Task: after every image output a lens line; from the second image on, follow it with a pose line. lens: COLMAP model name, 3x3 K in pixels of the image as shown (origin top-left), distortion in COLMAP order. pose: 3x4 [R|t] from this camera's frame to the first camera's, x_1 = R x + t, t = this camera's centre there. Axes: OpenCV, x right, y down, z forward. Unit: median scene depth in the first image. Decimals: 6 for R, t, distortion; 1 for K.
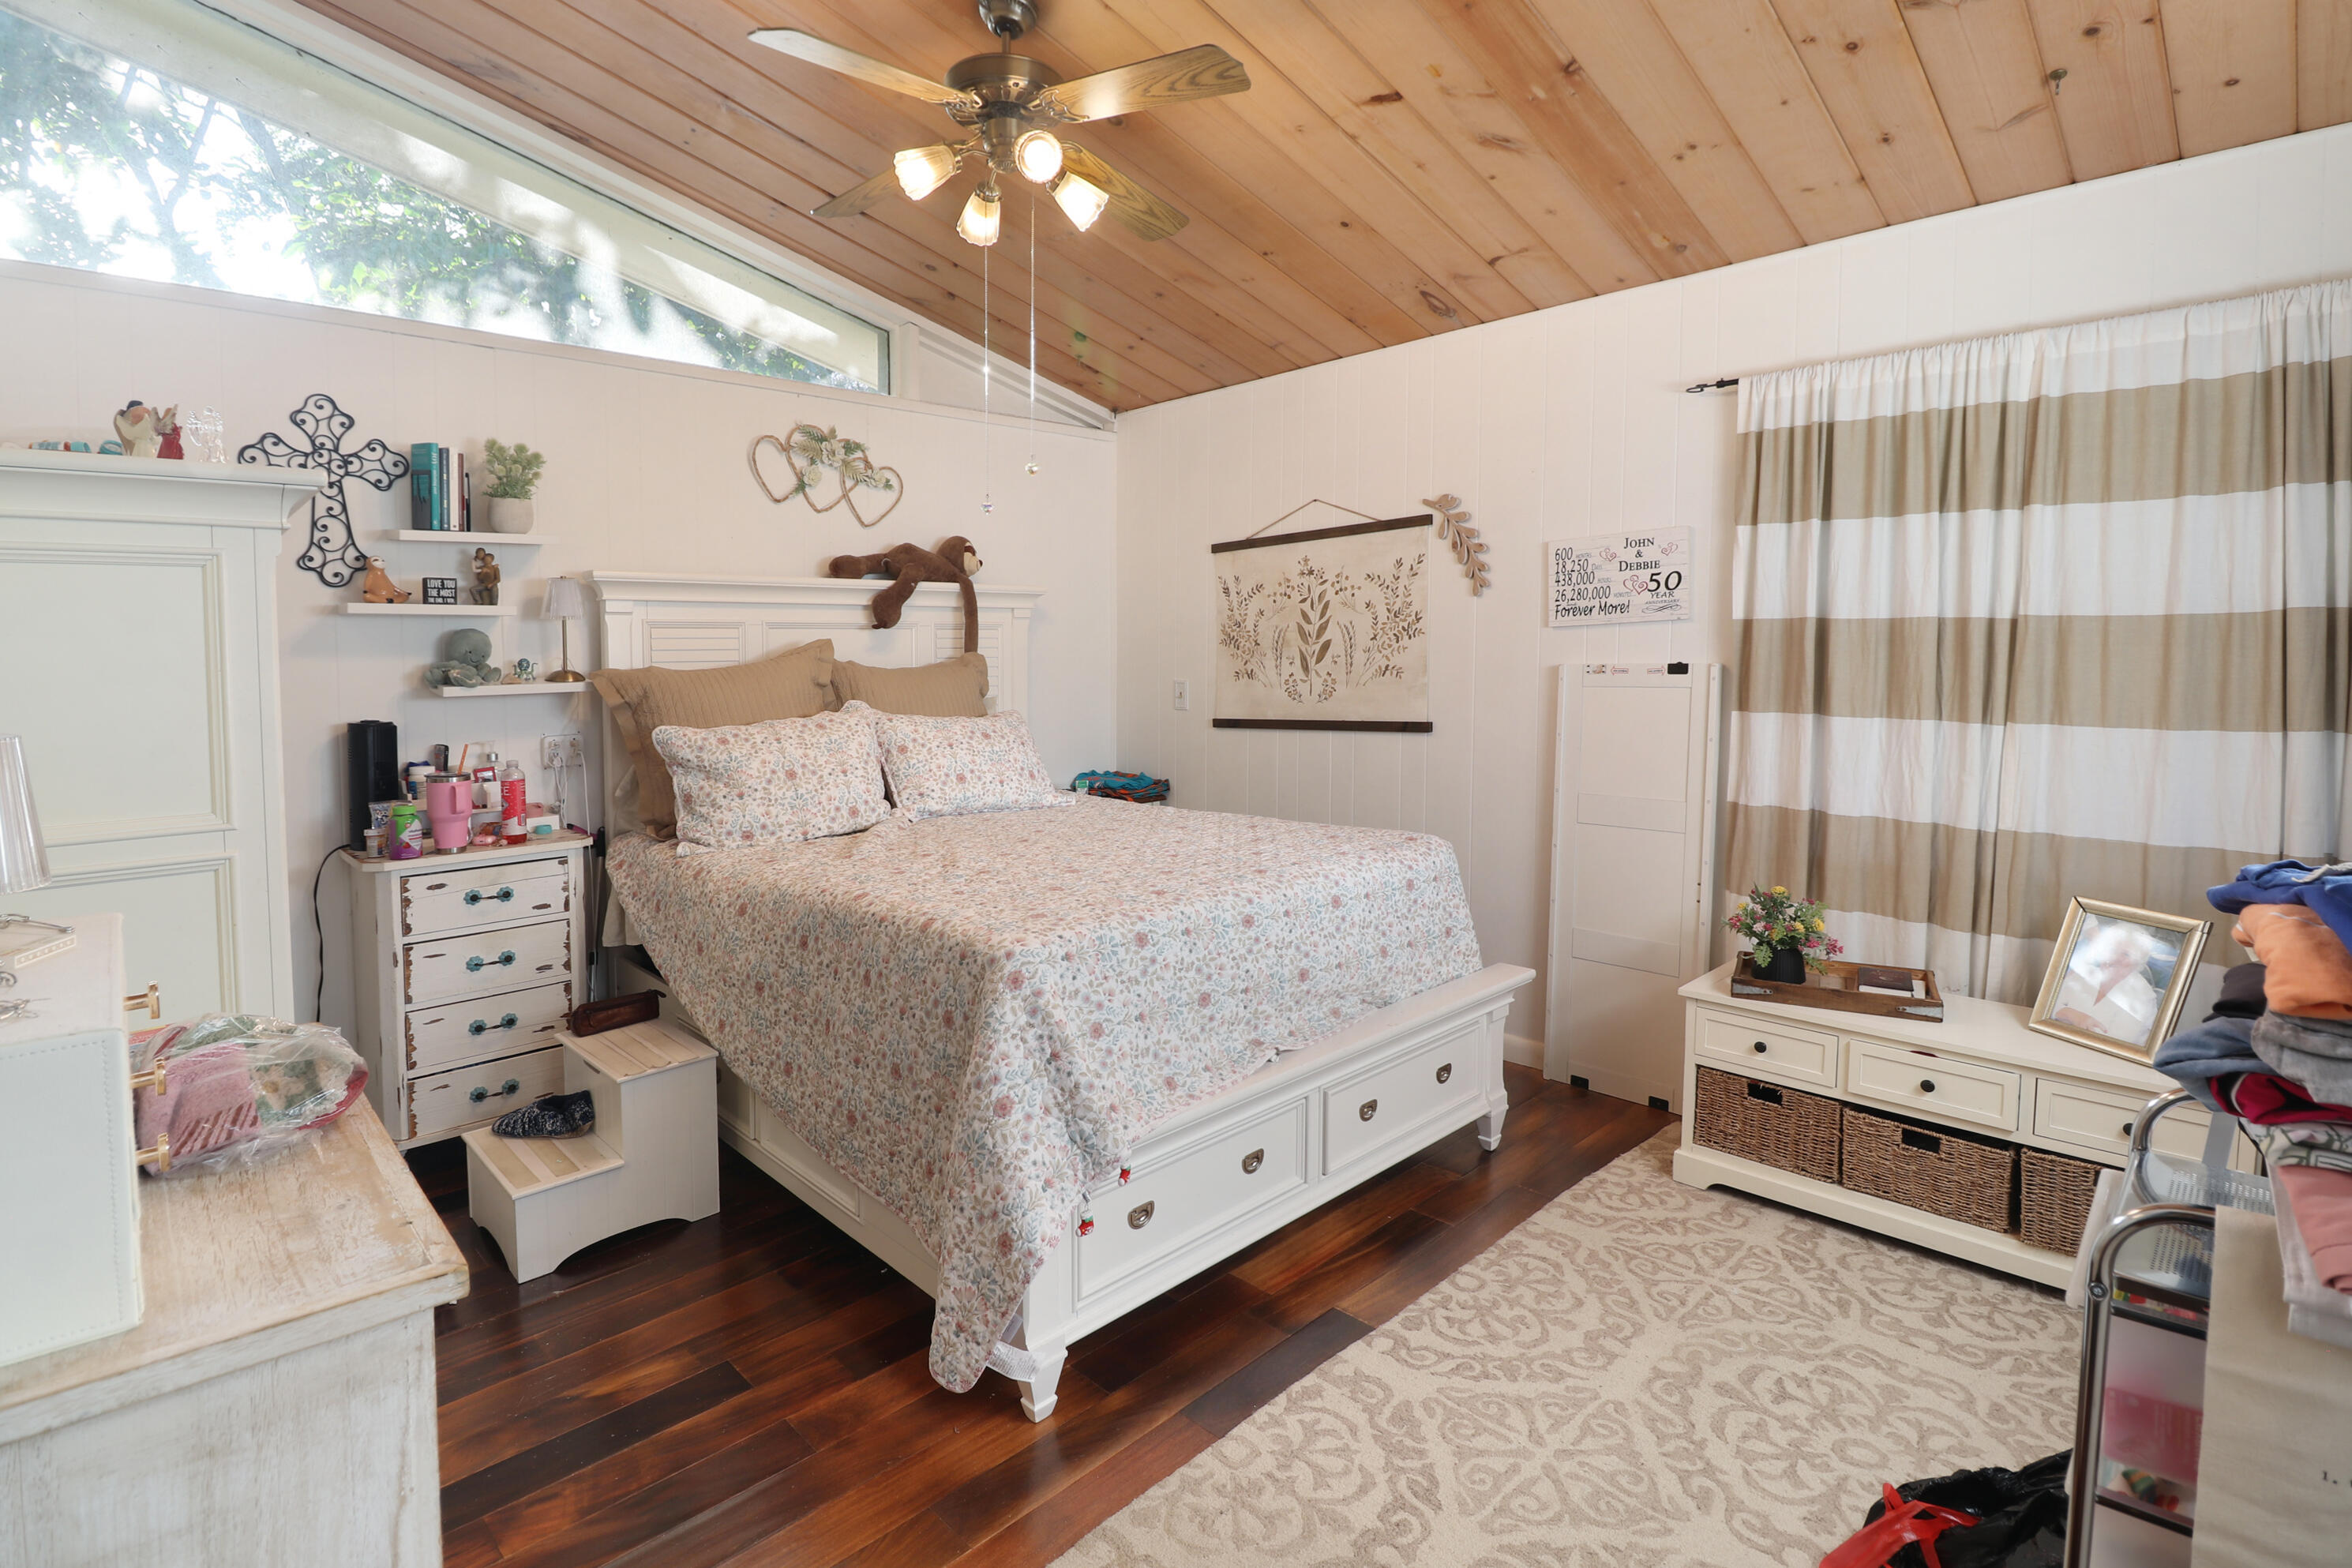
lens RADIAL K [[1119.7, 0, 1157.2], [0, 1119.7, 748.1], [0, 0, 1]] dist [-0.016500, -0.001355]
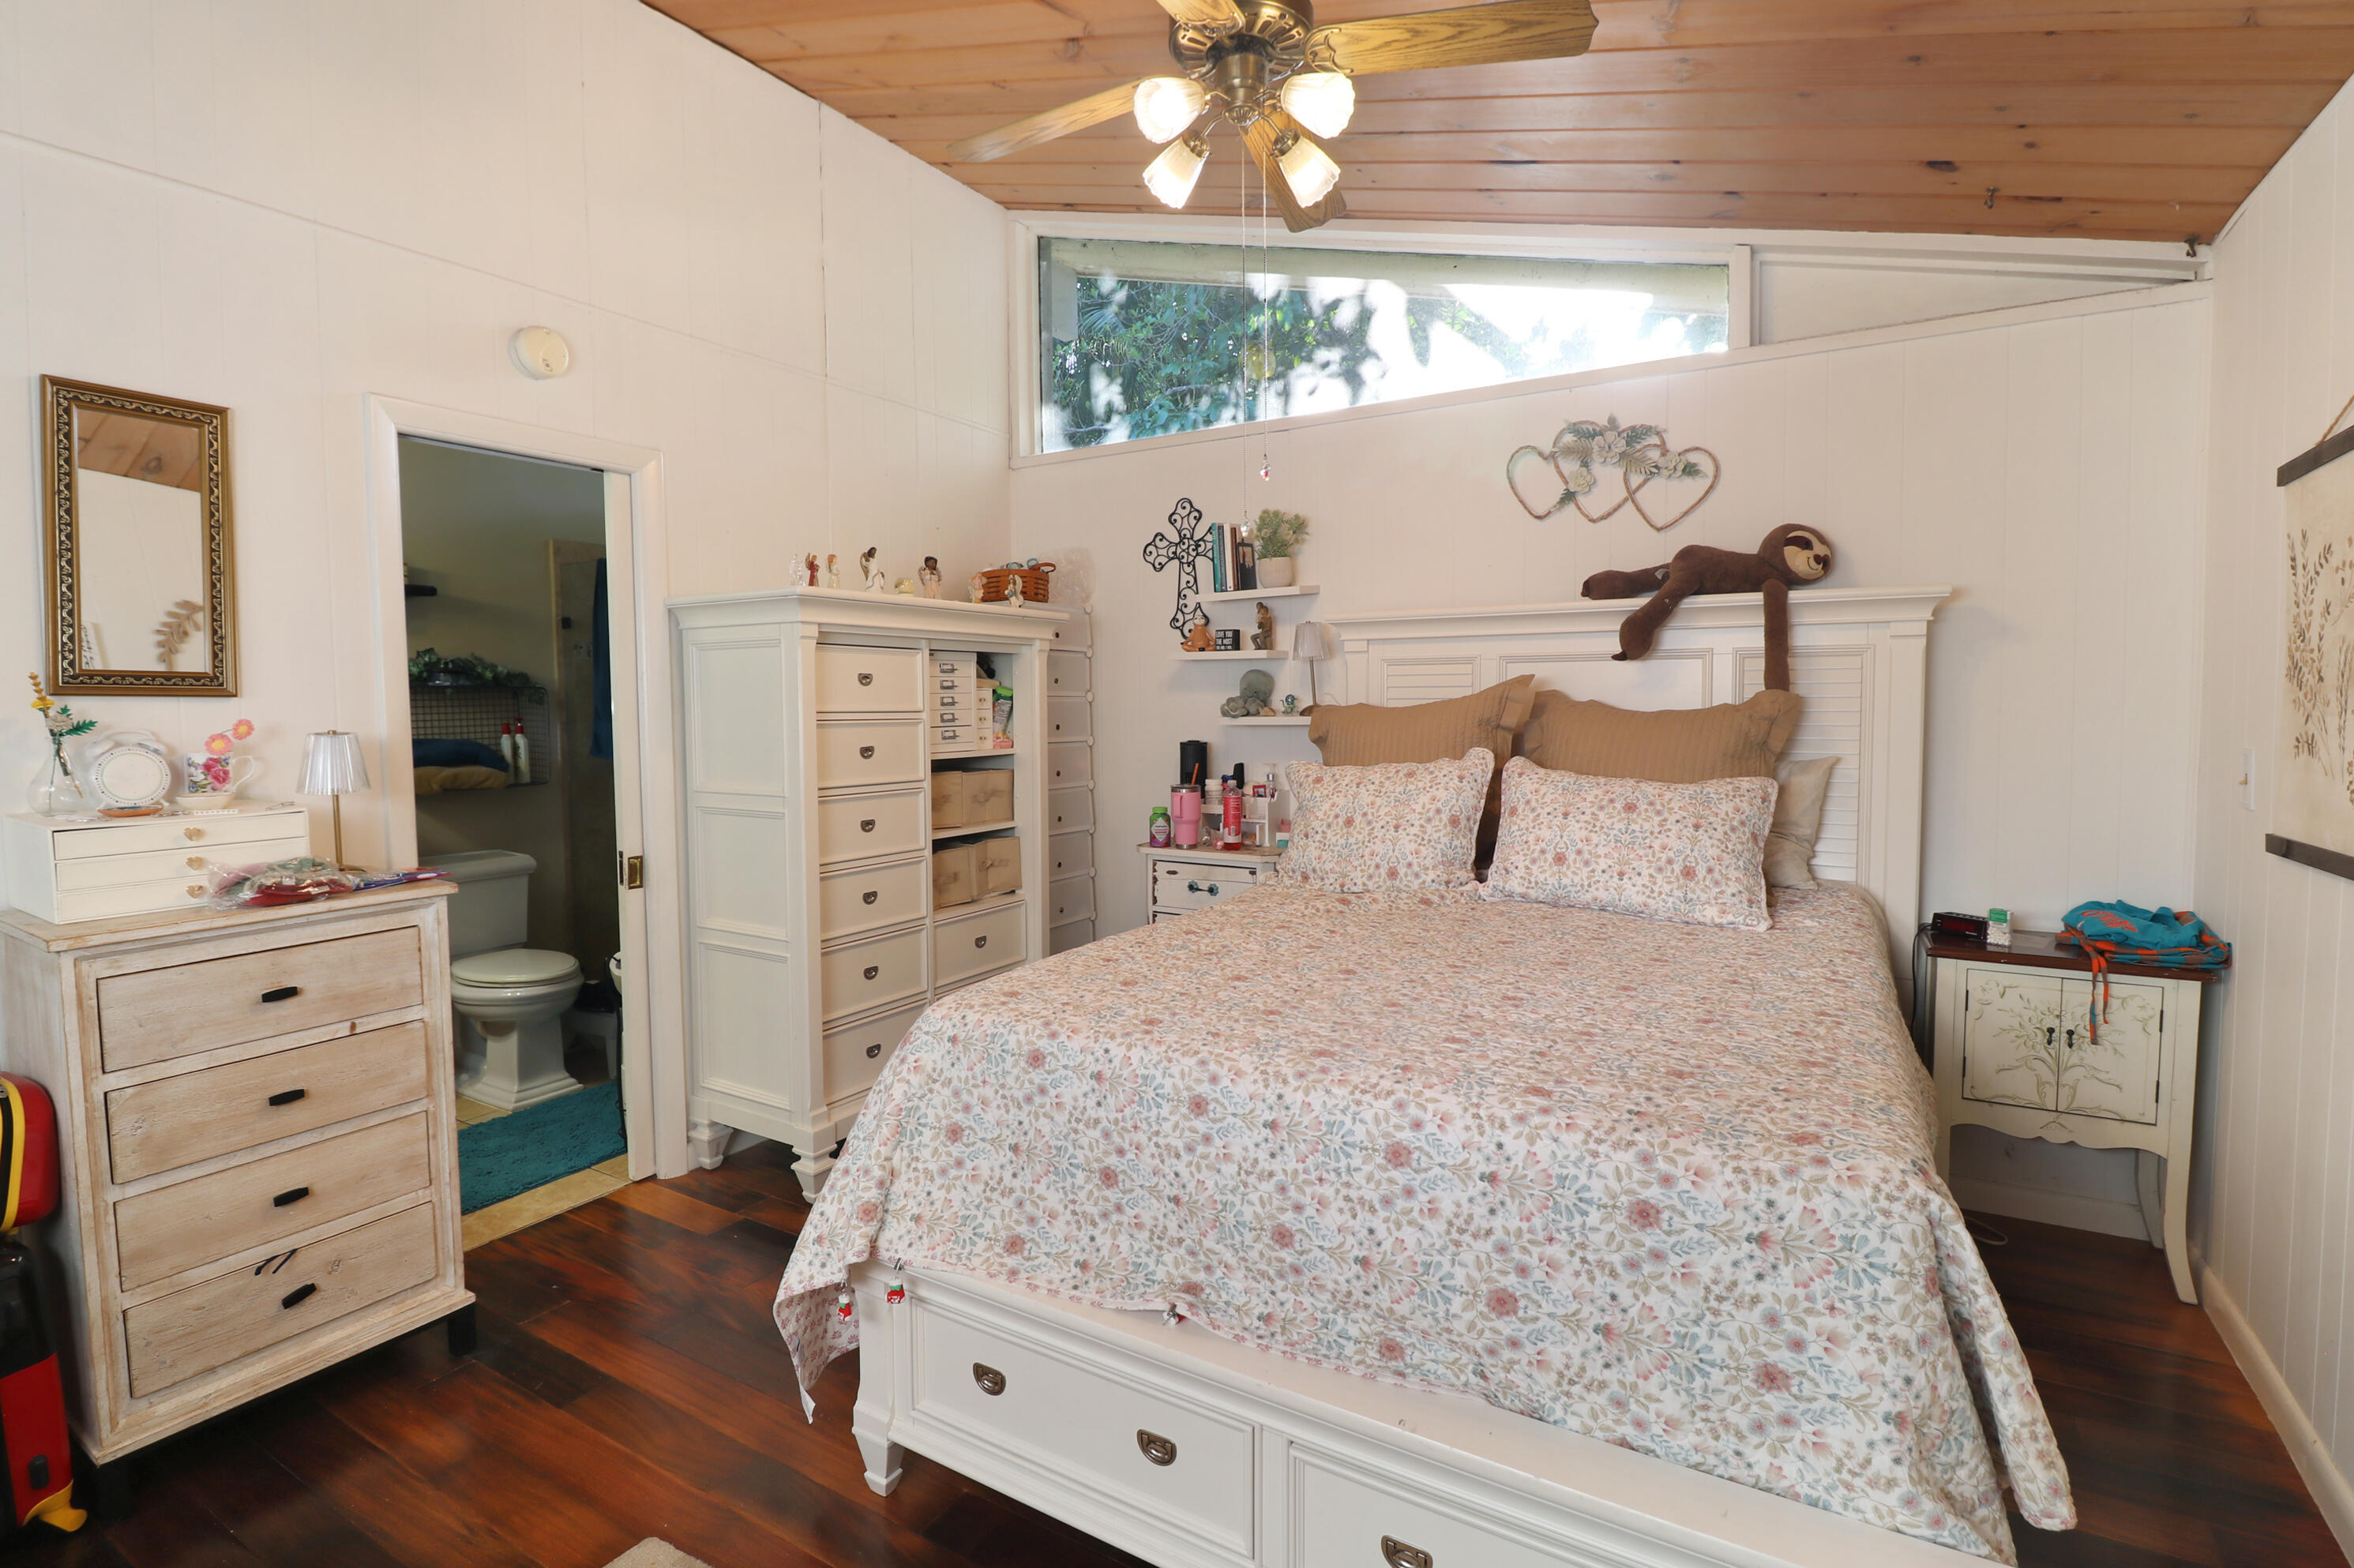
lens RADIAL K [[1120.6, 0, 1158.2], [0, 1120.6, 748.1], [0, 0, 1]] dist [-0.016500, -0.001355]
pose [[0.249436, 0.059571, -0.966557, 0.528485], [-0.075734, 0.996249, 0.041857, -0.063971], [0.965425, 0.062761, 0.253012, 0.586019]]
